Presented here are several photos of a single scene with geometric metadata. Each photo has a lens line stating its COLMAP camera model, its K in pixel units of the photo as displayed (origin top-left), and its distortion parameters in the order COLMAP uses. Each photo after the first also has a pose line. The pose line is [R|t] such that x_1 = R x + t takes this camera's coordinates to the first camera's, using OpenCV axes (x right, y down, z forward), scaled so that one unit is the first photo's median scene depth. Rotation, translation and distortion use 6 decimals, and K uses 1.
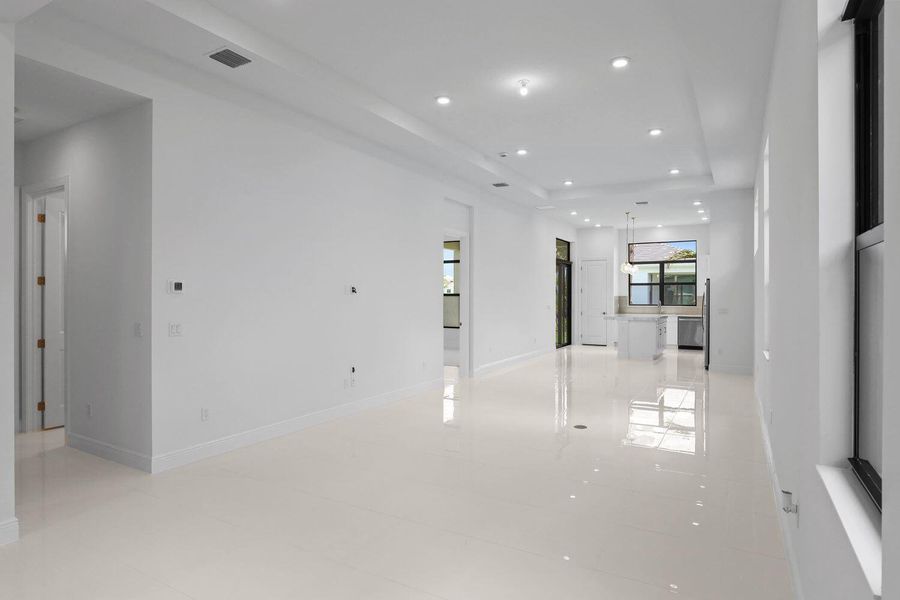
lens RADIAL K [[477.6, 0, 450.0], [0, 477.6, 300.0], [0, 0, 1]] dist [-0.016672, -0.000298]
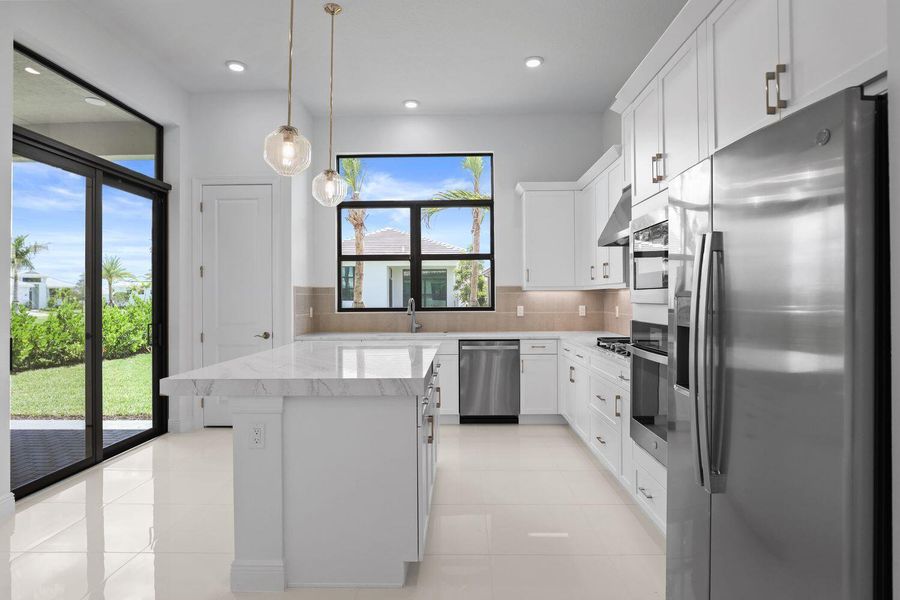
lens RADIAL K [[494.6, 0, 450.0], [0, 494.6, 300.0], [0, 0, 1]] dist [-0.014091, 0.000291]
pose [[0.869226, -0.003032, 0.494406, 0.260772], [0.005423, 0.999980, -0.003401, 0.003717], [-0.494386, 0.005638, 0.869224, 0.616193]]
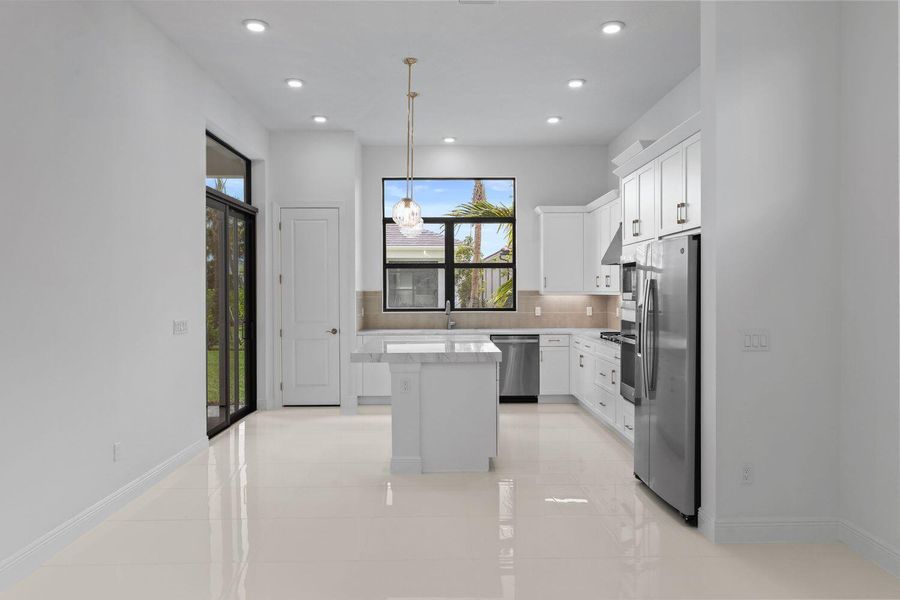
lens RADIAL K [[603.8, 0, 450.0], [0, 603.8, 300.0], [0, 0, 1]] dist [0.002065, -0.000120]
pose [[0.850719, -0.006895, 0.525575, 0.125982], [0.002950, 0.999961, 0.008344, -0.004641], [-0.525612, -0.005548, 0.850706, 0.480912]]
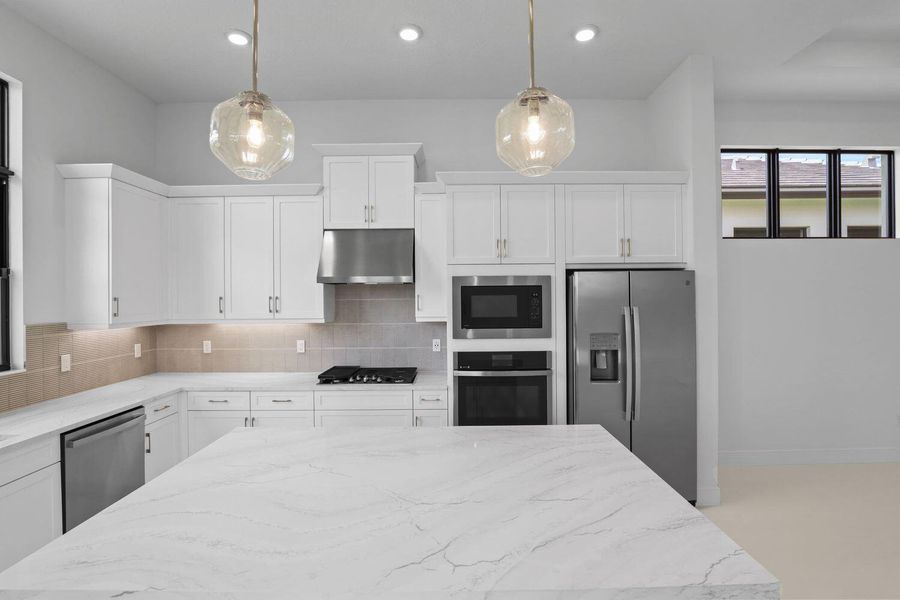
lens RADIAL K [[428.6, 0, 450.0], [0, 428.6, 300.0], [0, 0, 1]] dist [-0.018781, -0.000352]
pose [[-0.509954, 0.003028, 0.860196, 0.228129], [0.017079, 0.999832, 0.006605, -0.018318], [-0.860032, 0.018060, -0.509920, 0.881372]]
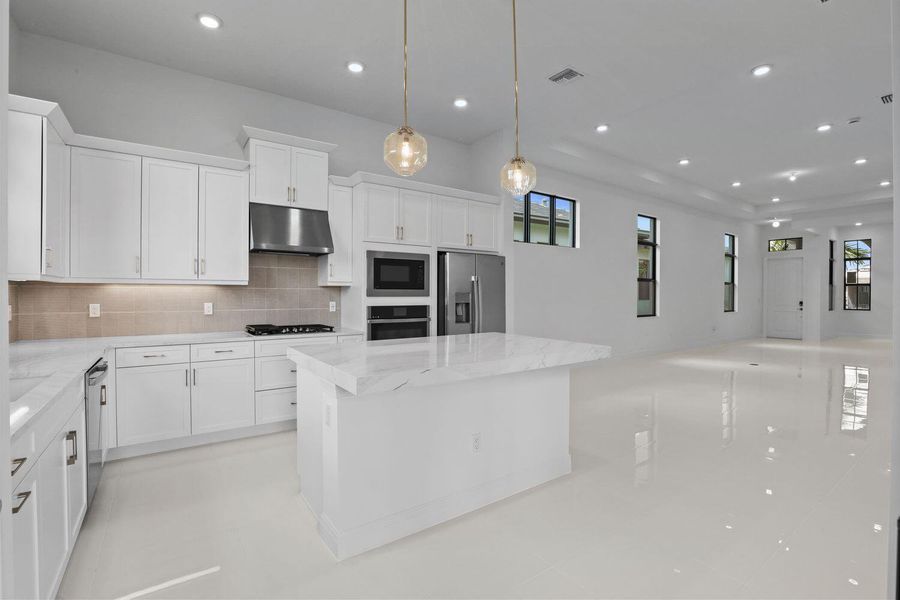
lens RADIAL K [[428.6, 0, 450.0], [0, 428.6, 300.0], [0, 0, 1]] dist [-0.018781, -0.000352]
pose [[-0.915937, 0.000167, 0.401323, 0.246560], [0.006279, 0.999883, 0.013914, 0.003316], [-0.401274, 0.015264, -0.915831, 1.028014]]
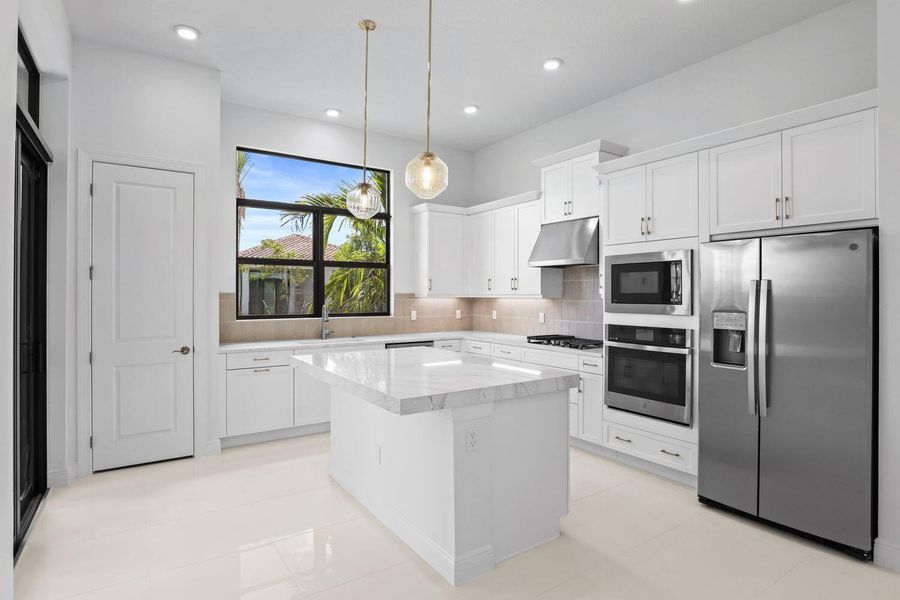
lens RADIAL K [[477.6, 0, 450.0], [0, 477.6, 300.0], [0, 0, 1]] dist [-0.016672, -0.000298]
pose [[0.426240, -0.005602, 0.904593, 0.125187], [0.003746, 0.999983, 0.004428, -0.004382], [-0.904602, 0.001501, 0.426254, 0.721226]]
